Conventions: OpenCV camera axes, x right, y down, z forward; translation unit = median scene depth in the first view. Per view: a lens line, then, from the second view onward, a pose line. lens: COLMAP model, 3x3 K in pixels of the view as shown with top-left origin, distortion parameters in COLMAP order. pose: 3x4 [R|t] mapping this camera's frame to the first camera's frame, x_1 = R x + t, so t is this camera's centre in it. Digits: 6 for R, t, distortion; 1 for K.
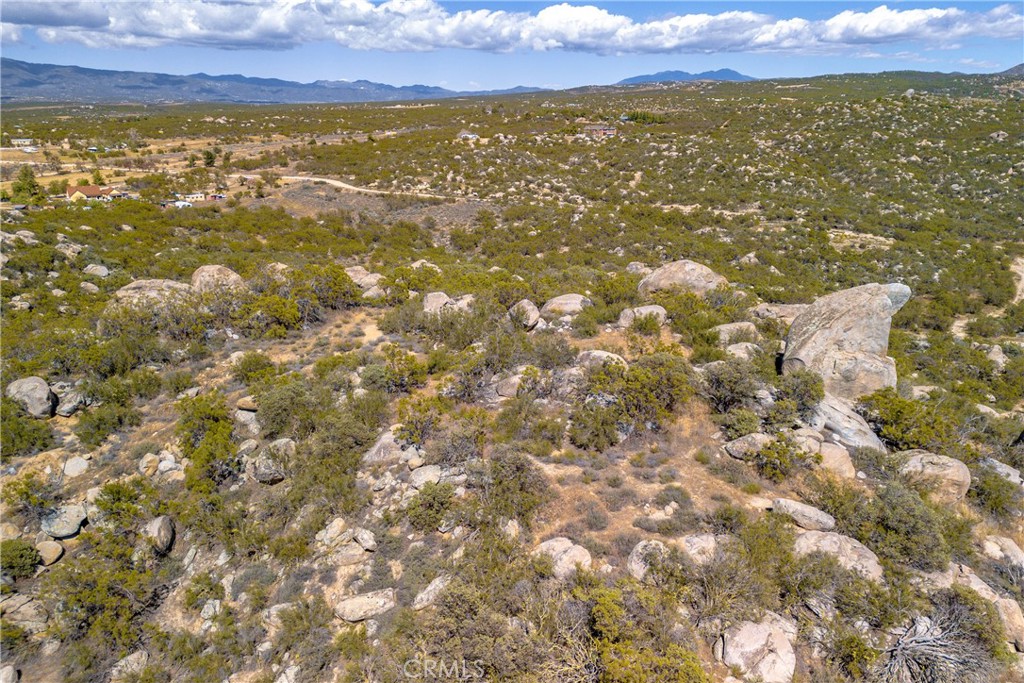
lens RADIAL K [[748.7, 0, 513.7], [0, 748.7, 332.1], [0, 0, 1]] dist [0.084966, -0.095507]
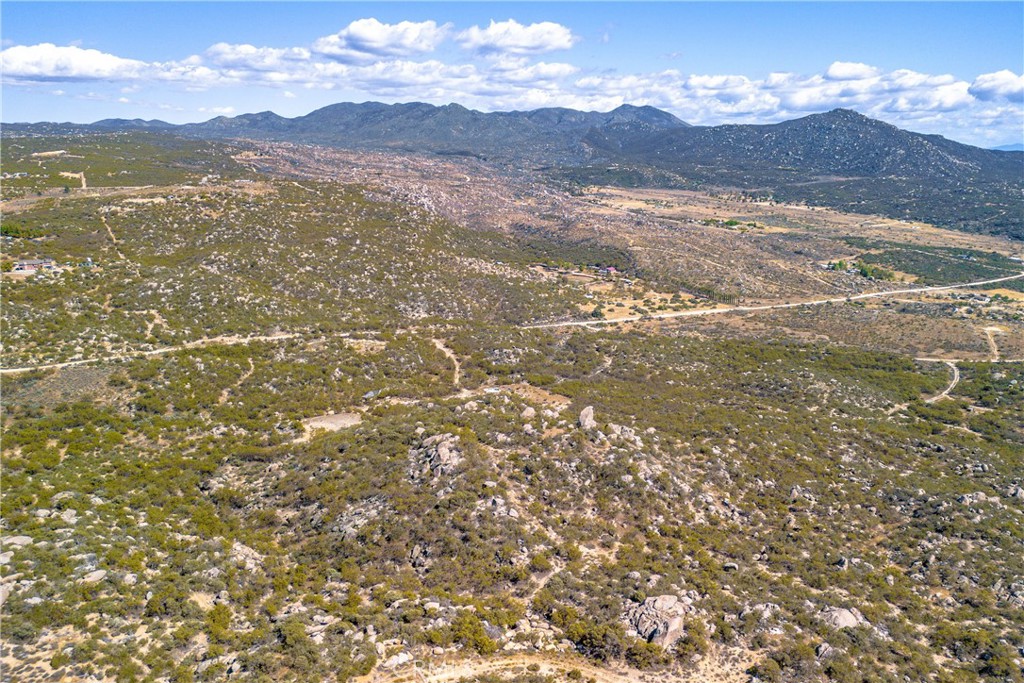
lens RADIAL K [[748.7, 0, 513.7], [0, 748.7, 332.1], [0, 0, 1]] dist [0.084966, -0.095507]
pose [[0.584375, -0.184388, 0.790258, -0.600248], [0.212520, 0.974628, 0.070253, -0.167731], [-0.783161, 0.126892, 0.608734, -0.290844]]
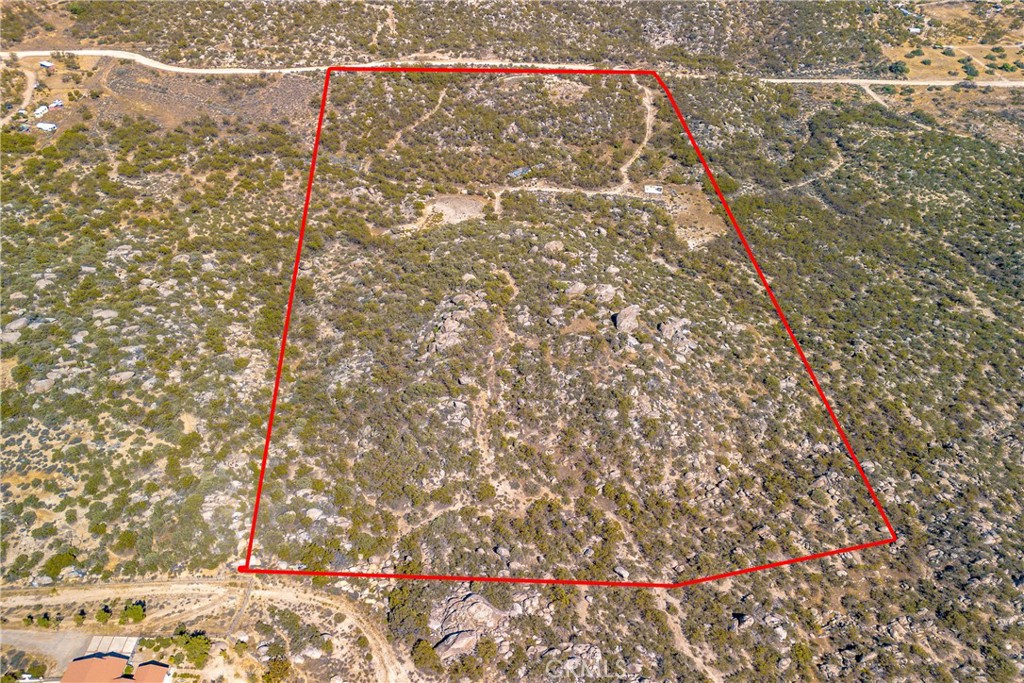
lens RADIAL K [[748.7, 0, 513.7], [0, 748.7, 332.1], [0, 0, 1]] dist [0.084966, -0.095507]
pose [[0.897161, -0.286667, 0.336043, -0.275622], [0.120807, 0.891028, 0.437577, -0.314501], [-0.424862, -0.351981, 0.834027, -0.401541]]
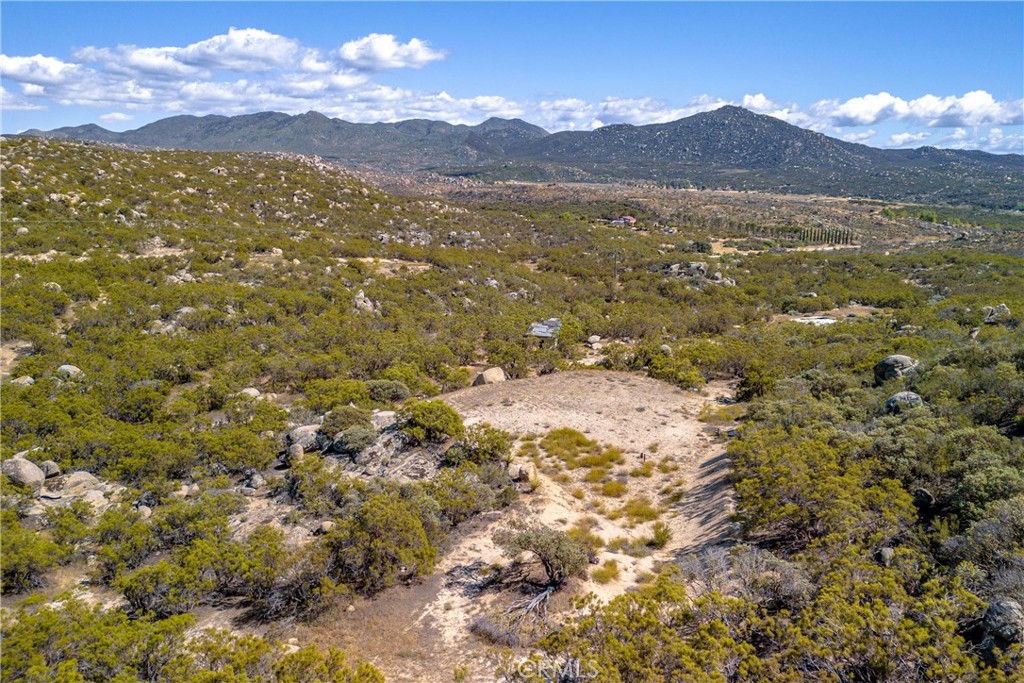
lens RADIAL K [[748.7, 0, 513.7], [0, 748.7, 332.1], [0, 0, 1]] dist [0.084966, -0.095507]
pose [[0.418674, -0.179039, 0.890313, -0.141280], [0.249708, 0.965280, 0.076689, -0.067268], [-0.873131, 0.190210, 0.448845, 0.461830]]
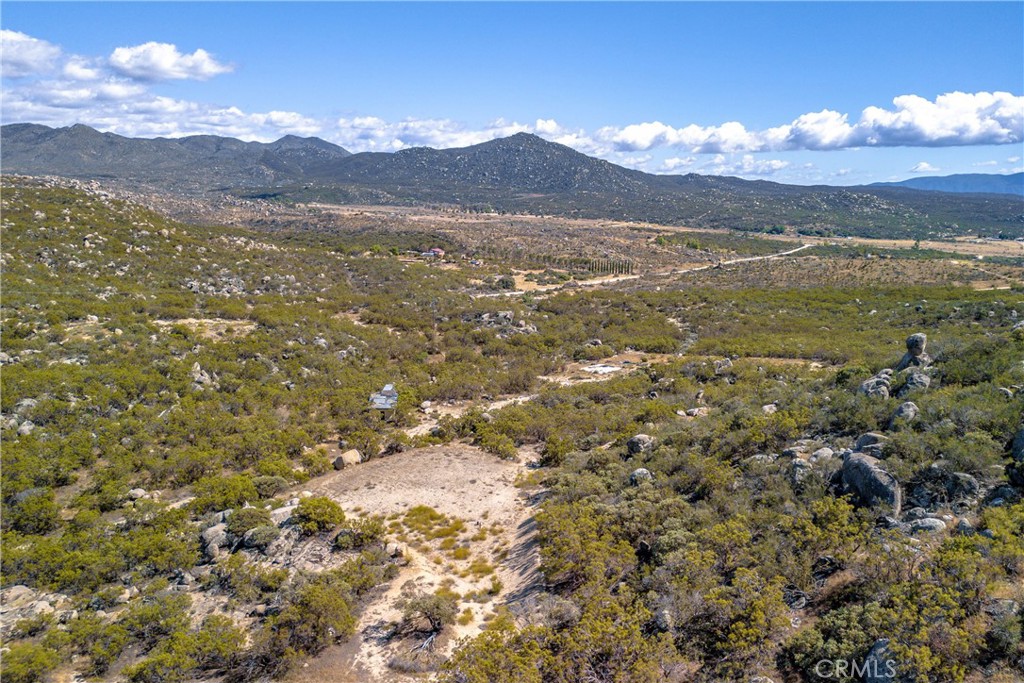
lens RADIAL K [[745.6, 0, 515.1], [0, 745.6, 341.8], [0, 0, 1]] dist [0.083196, -0.092072]
pose [[0.173843, -0.184248, 0.967384, -0.199896], [0.270369, 0.953523, 0.133021, -0.103060], [-0.946931, 0.238426, 0.215578, 0.442006]]
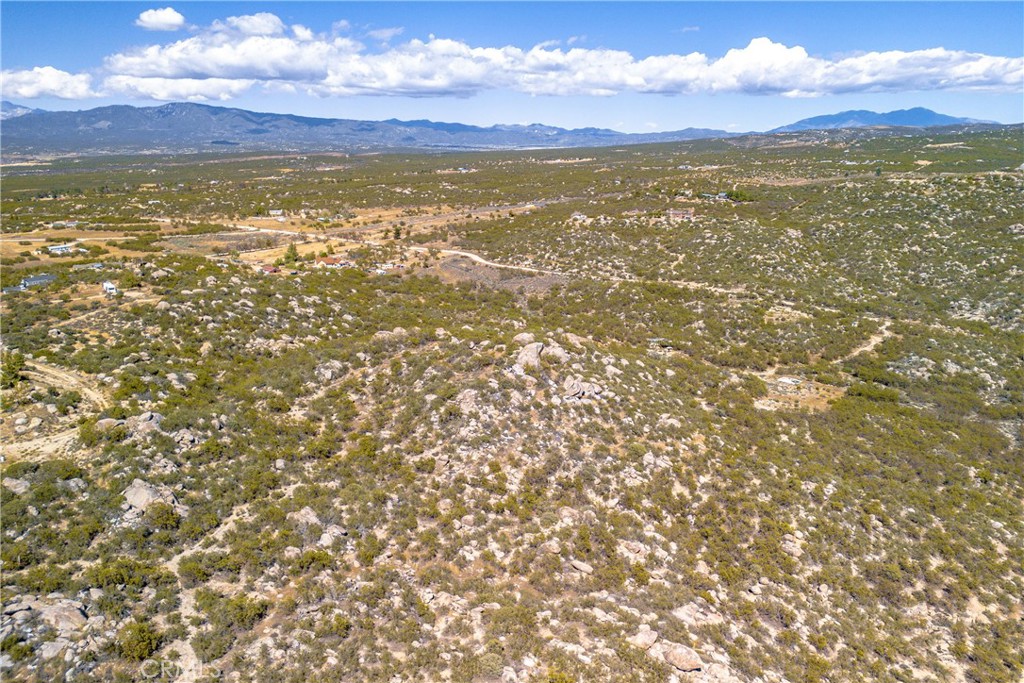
lens RADIAL K [[748.7, 0, 513.7], [0, 748.7, 332.1], [0, 0, 1]] dist [0.084966, -0.095507]
pose [[0.976015, 0.053185, -0.211106, 0.199240], [-0.063104, 0.997184, -0.040523, 0.010210], [0.208356, 0.052872, 0.976623, -0.530195]]
